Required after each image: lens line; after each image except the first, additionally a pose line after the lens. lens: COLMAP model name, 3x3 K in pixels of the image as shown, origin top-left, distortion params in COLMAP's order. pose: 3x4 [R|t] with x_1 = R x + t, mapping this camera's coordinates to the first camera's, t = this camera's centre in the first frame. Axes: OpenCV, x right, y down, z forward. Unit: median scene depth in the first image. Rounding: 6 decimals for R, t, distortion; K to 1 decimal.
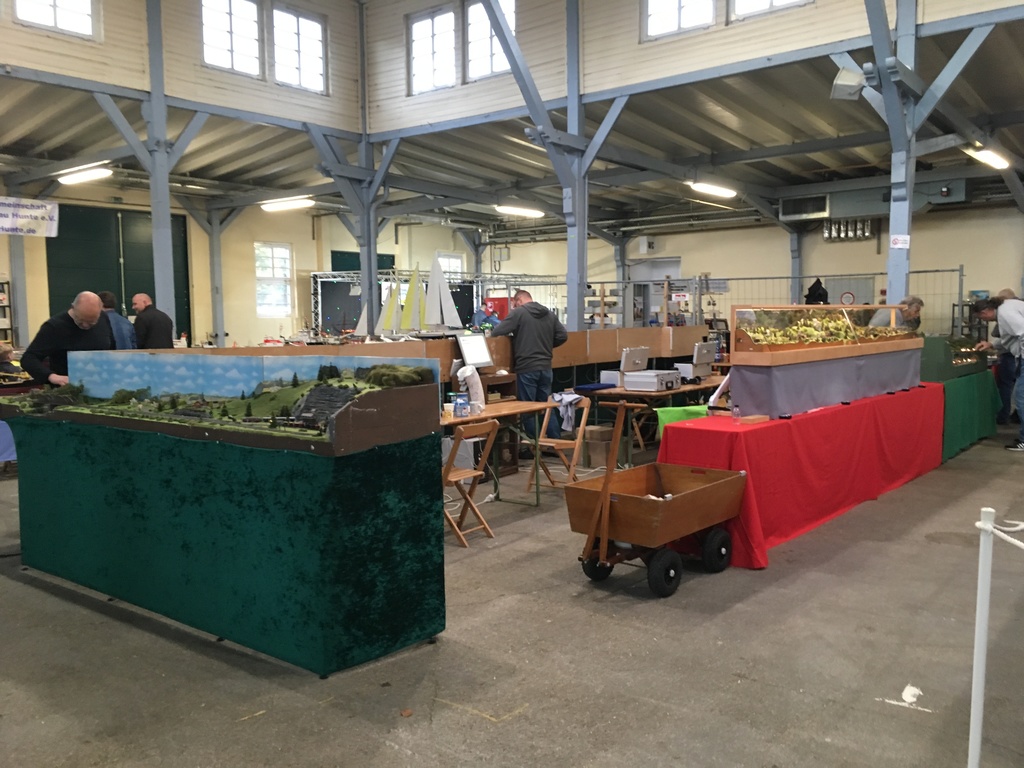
lens RADIAL K [[876.0, 0, 511.3], [0, 876.0, 388.7], [0, 0, 1]] dist [0.088627, -0.131480]
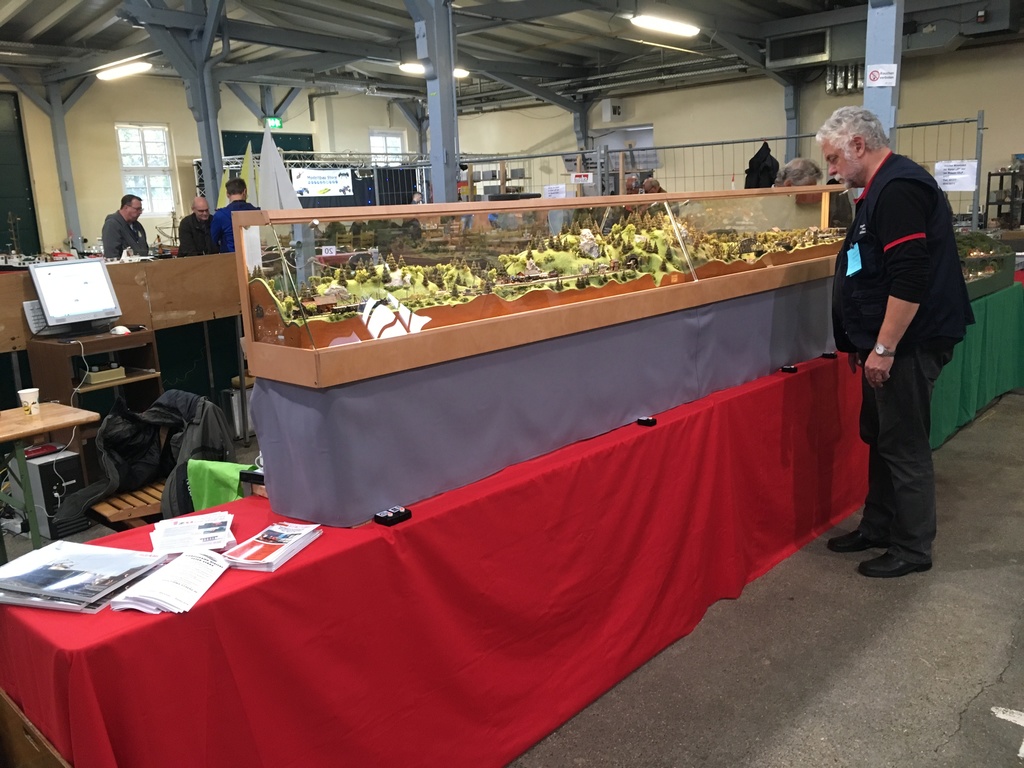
lens RADIAL K [[876.0, 0, 511.3], [0, 876.0, 388.7], [0, 0, 1]] dist [0.088627, -0.131480]
pose [[0.998558, -0.022356, -0.048816, 0.114609], [0.028452, 0.991368, 0.127988, -0.020195], [0.045533, -0.129192, 0.990574, 0.193667]]
